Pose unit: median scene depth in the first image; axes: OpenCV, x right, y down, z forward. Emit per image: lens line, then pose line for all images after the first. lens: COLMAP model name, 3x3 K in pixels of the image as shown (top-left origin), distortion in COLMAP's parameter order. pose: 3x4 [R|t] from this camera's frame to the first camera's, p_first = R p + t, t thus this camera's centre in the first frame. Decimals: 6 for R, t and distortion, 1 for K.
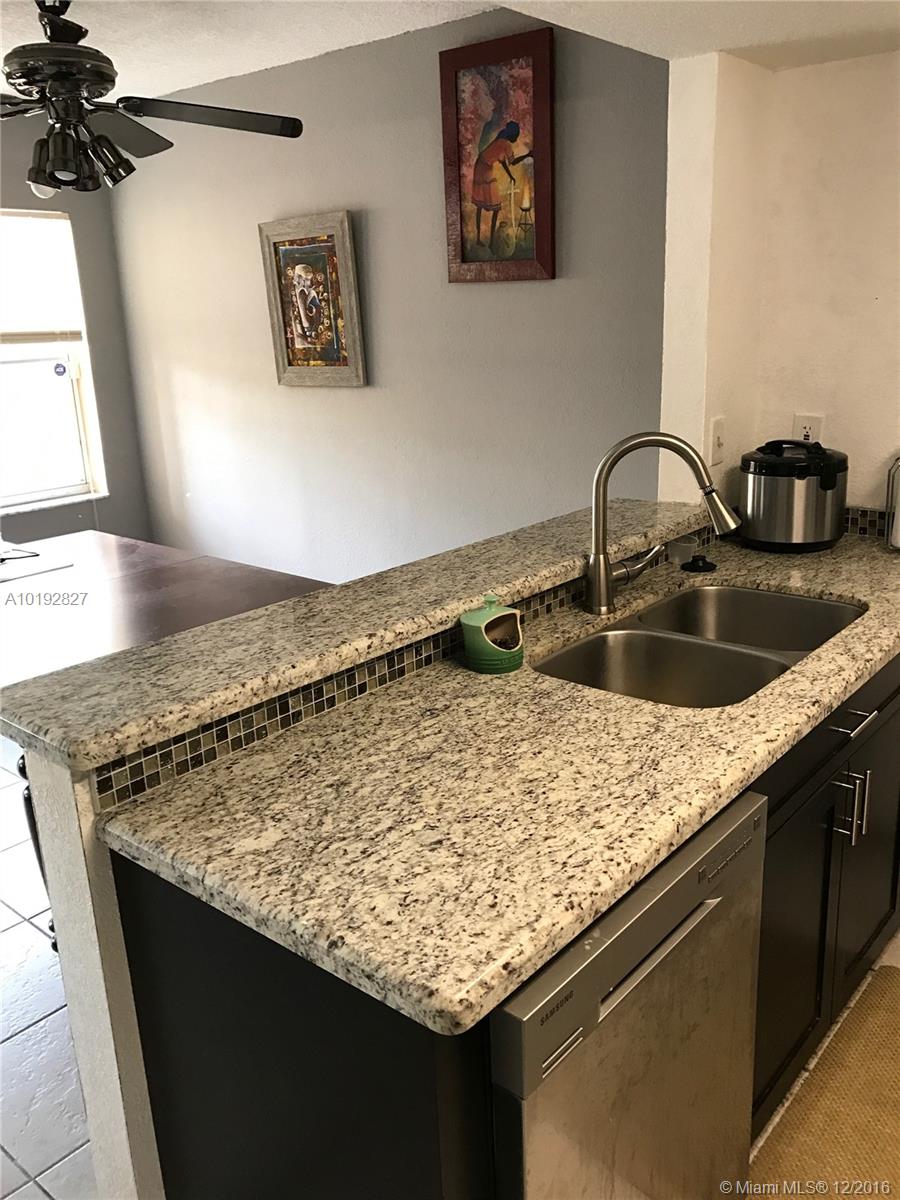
lens RADIAL K [[978.1, 0, 452.8], [0, 978.1, 595.2], [0, 0, 1]] dist [0.026782, -0.034063]
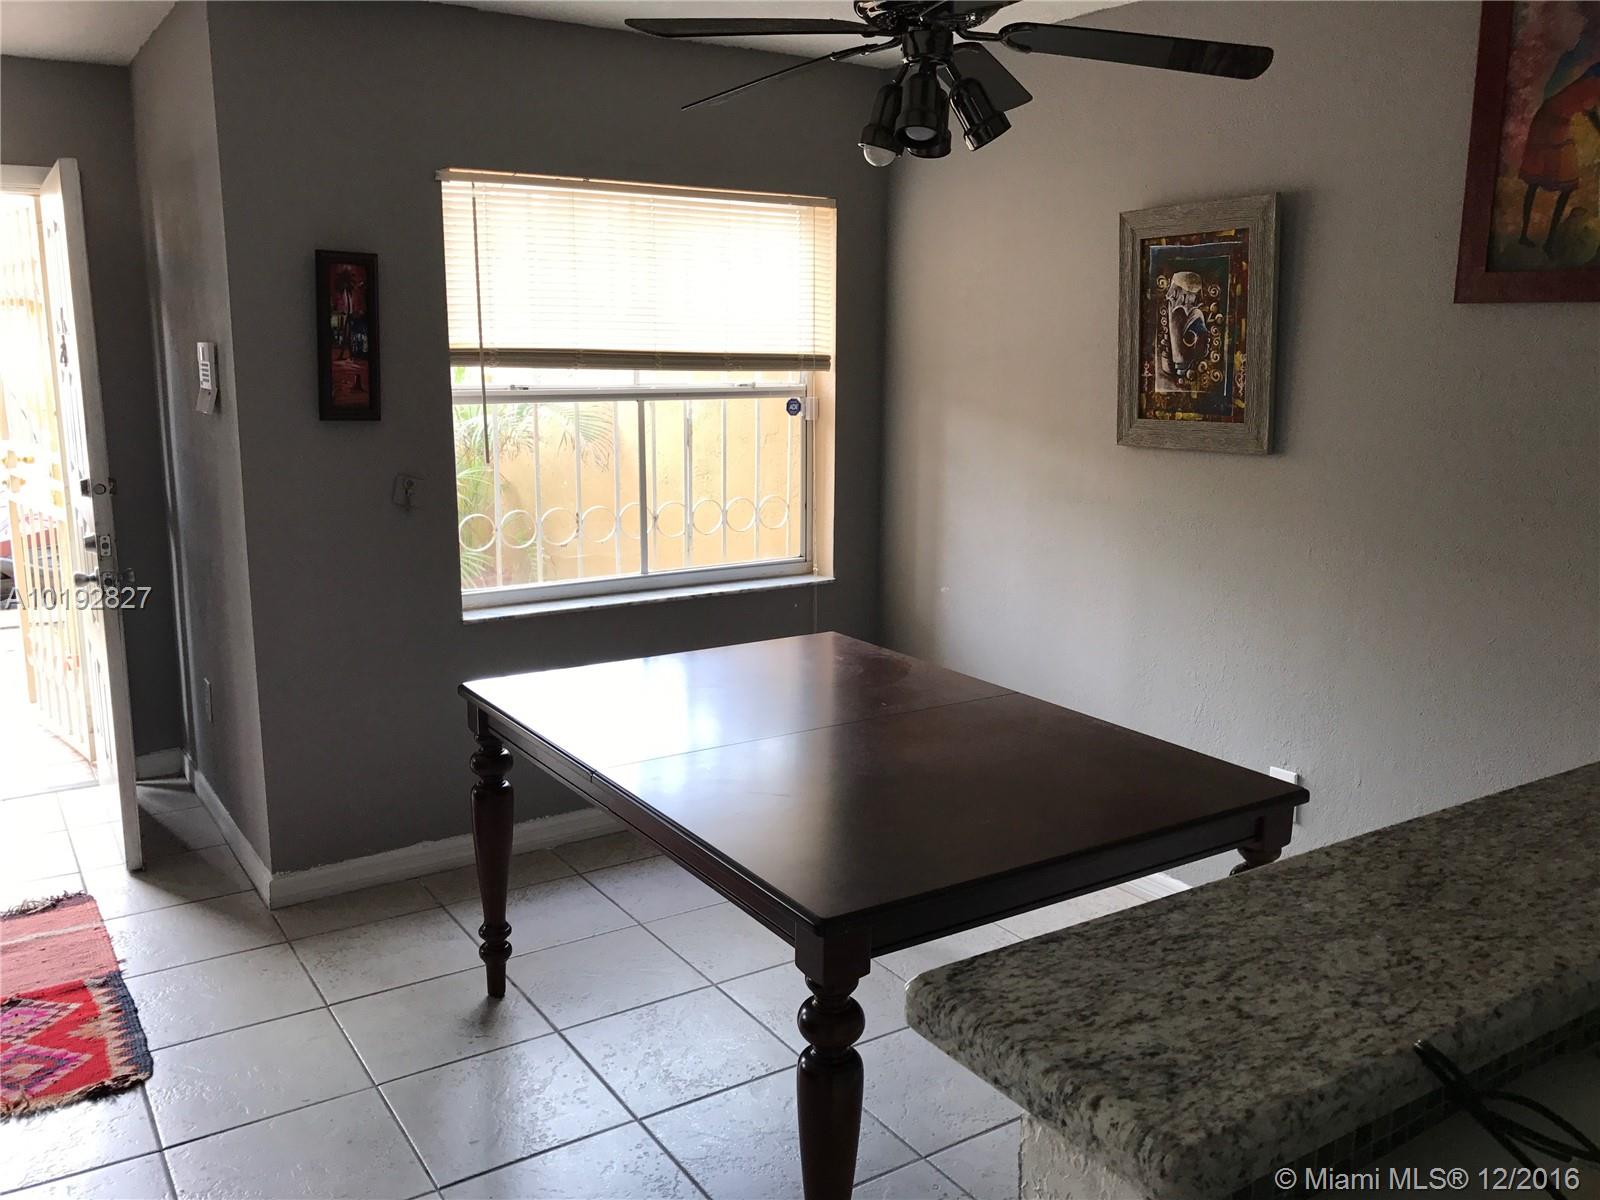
lens RADIAL K [[1304.1, 0, 790.4], [0, 1304.1, 599.4], [0, 0, 1]] dist [0.026782, -0.034063]
pose [[0.954733, 0.094289, -0.282124, -0.139491], [-0.118868, 0.990349, -0.071272, -0.019276], [0.272681, 0.101581, 0.956727, 0.093954]]
